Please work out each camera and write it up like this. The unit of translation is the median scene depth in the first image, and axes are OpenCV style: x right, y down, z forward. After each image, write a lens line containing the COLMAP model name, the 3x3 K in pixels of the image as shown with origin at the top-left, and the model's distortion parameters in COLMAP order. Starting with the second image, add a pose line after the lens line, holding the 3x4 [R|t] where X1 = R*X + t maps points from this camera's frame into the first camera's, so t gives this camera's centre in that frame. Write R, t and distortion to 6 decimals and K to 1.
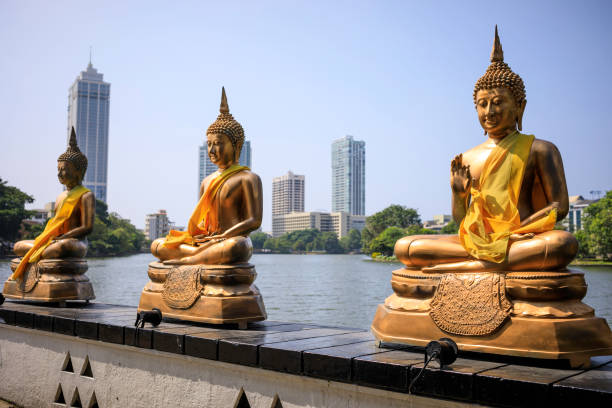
lens RADIAL K [[667.6, 0, 308.3], [0, 667.6, 201.7], [0, 0, 1]] dist [-0.046417, 0.000000]
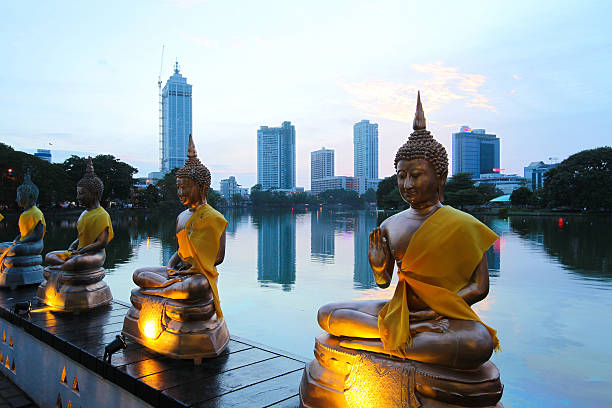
lens RADIAL K [[480.5, 0, 310.2], [0, 480.5, 202.3], [0, 0, 1]] dist [0.023765, 0.001417]
pose [[0.998331, -0.010289, -0.056822, 0.124397], [0.014229, 0.997488, 0.069386, -0.118249], [0.055965, -0.070078, 0.995970, 0.211879]]
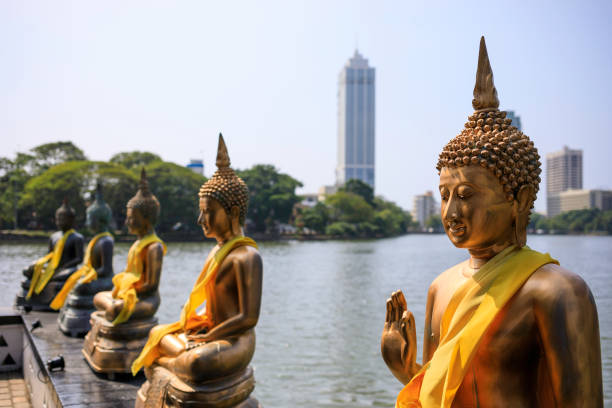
lens RADIAL K [[667.6, 0, 290.7], [0, 667.6, 191.8], [0, 0, 1]] dist [-0.046417, 0.000000]
pose [[0.911555, -0.017882, -0.410789, 0.273484], [0.024247, 0.999653, 0.010291, -0.117670], [0.410462, -0.019341, 0.911672, 0.351188]]
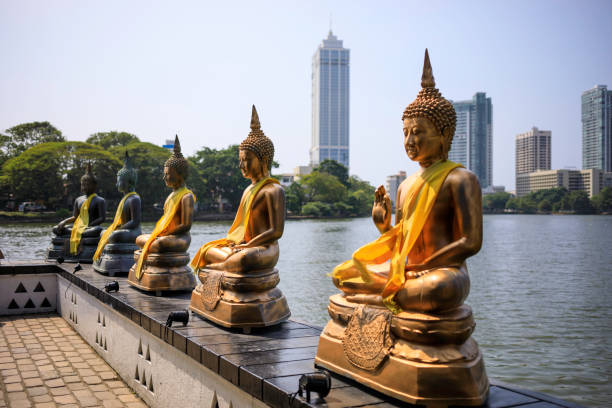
lens RADIAL K [[667.6, 0, 304.4], [0, 667.6, 198.1], [0, 0, 1]] dist [-0.046417, 0.000000]
pose [[0.934320, -0.008487, -0.356335, 0.352263], [0.027871, 0.998395, 0.049301, -0.077408], [0.355345, -0.055995, 0.933057, 0.013486]]
